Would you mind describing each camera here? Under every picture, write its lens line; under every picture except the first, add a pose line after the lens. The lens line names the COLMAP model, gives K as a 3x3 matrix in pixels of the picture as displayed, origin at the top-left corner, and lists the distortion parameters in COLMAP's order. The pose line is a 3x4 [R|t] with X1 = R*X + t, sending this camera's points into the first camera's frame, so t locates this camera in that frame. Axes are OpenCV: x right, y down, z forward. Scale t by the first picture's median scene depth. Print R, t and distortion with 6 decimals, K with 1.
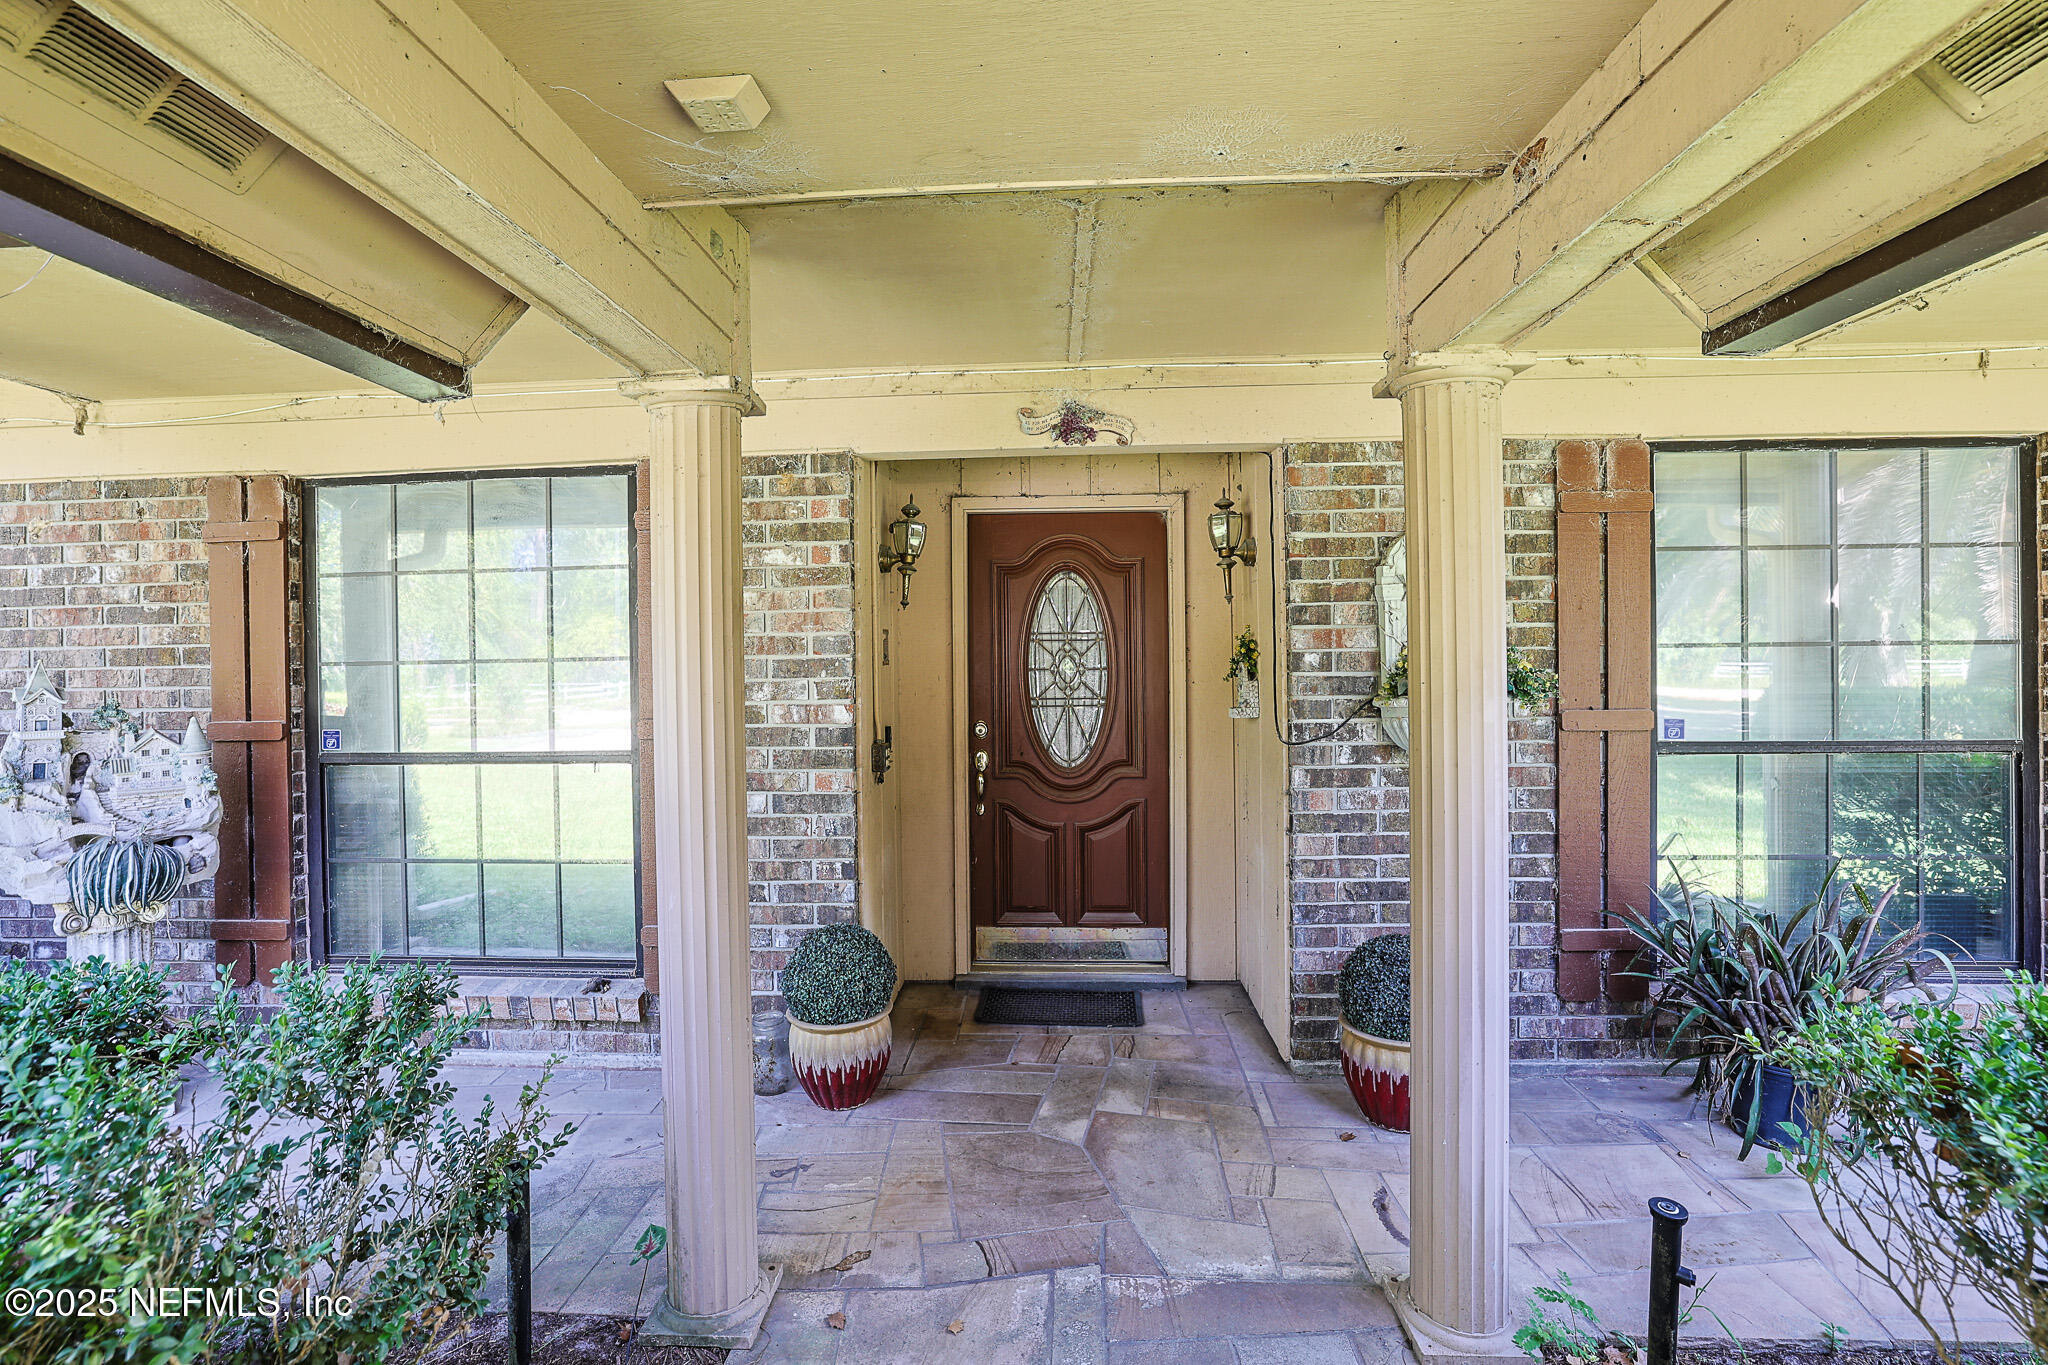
lens RADIAL K [[951.0, 0, 1022.2], [0, 951.0, 660.9], [0, 0, 1]] dist [-0.054544, 0.020613]
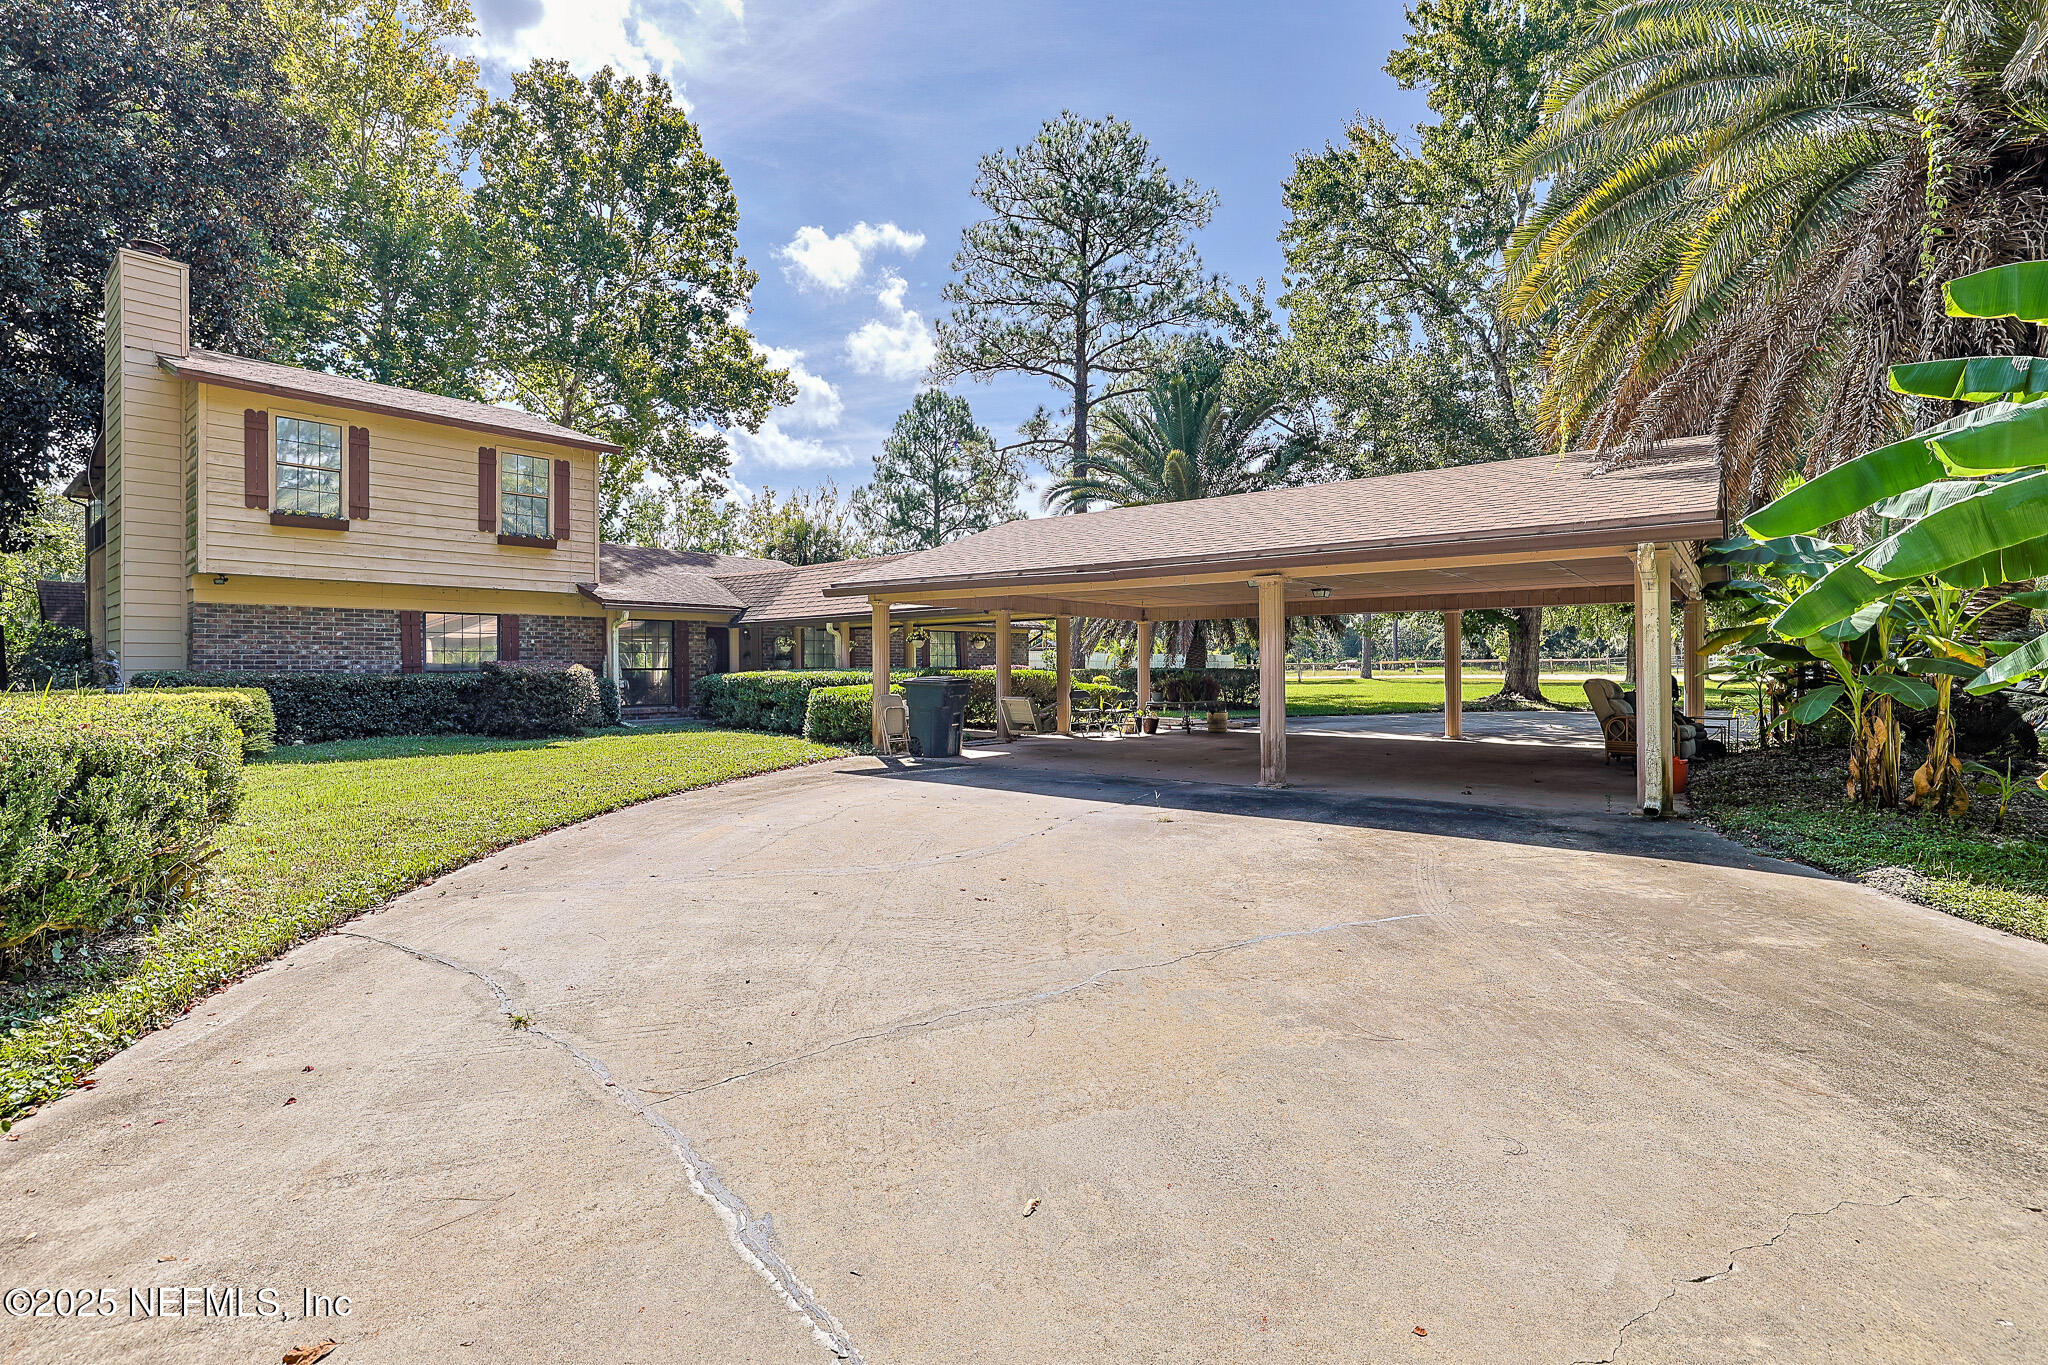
lens RADIAL K [[951.0, 0, 1022.2], [0, 951.0, 660.9], [0, 0, 1]] dist [-0.054544, 0.020613]
pose [[0.582474, 0.015043, 0.812710, -3.498136], [-0.001424, 0.999846, -0.017486, 0.134319], [-0.812848, 0.009028, 0.582405, -3.772523]]
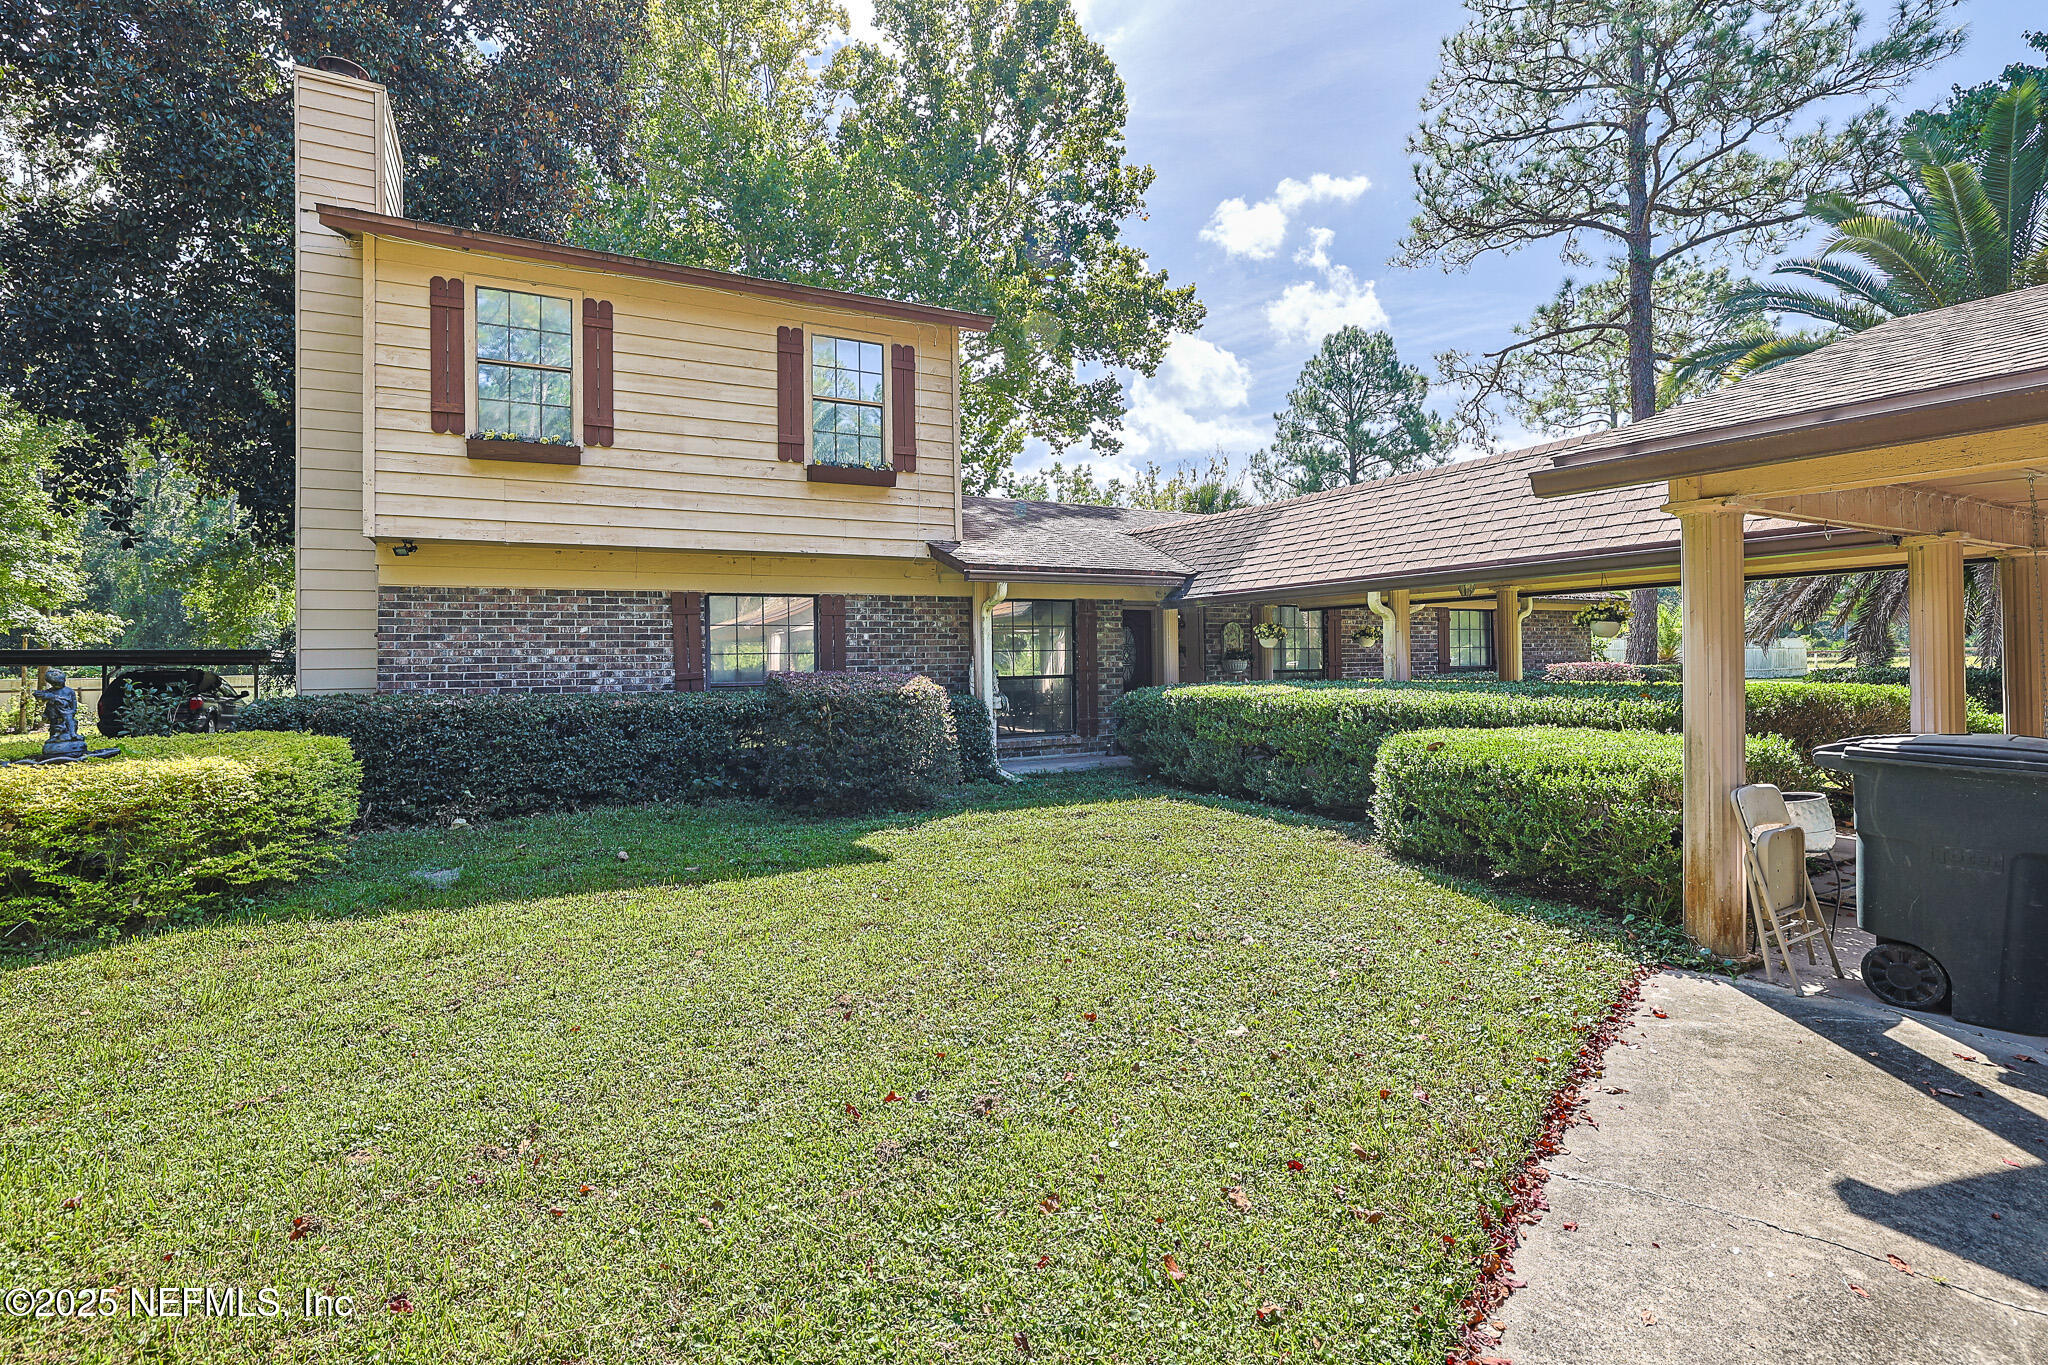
lens RADIAL K [[951.0, 0, 1022.2], [0, 951.0, 660.9], [0, 0, 1]] dist [-0.054544, 0.020613]
pose [[0.845216, 0.000884, 0.534424, -2.324681], [0.003047, 0.999974, -0.006473, 0.057918], [-0.534416, 0.007099, 0.845192, -1.898405]]
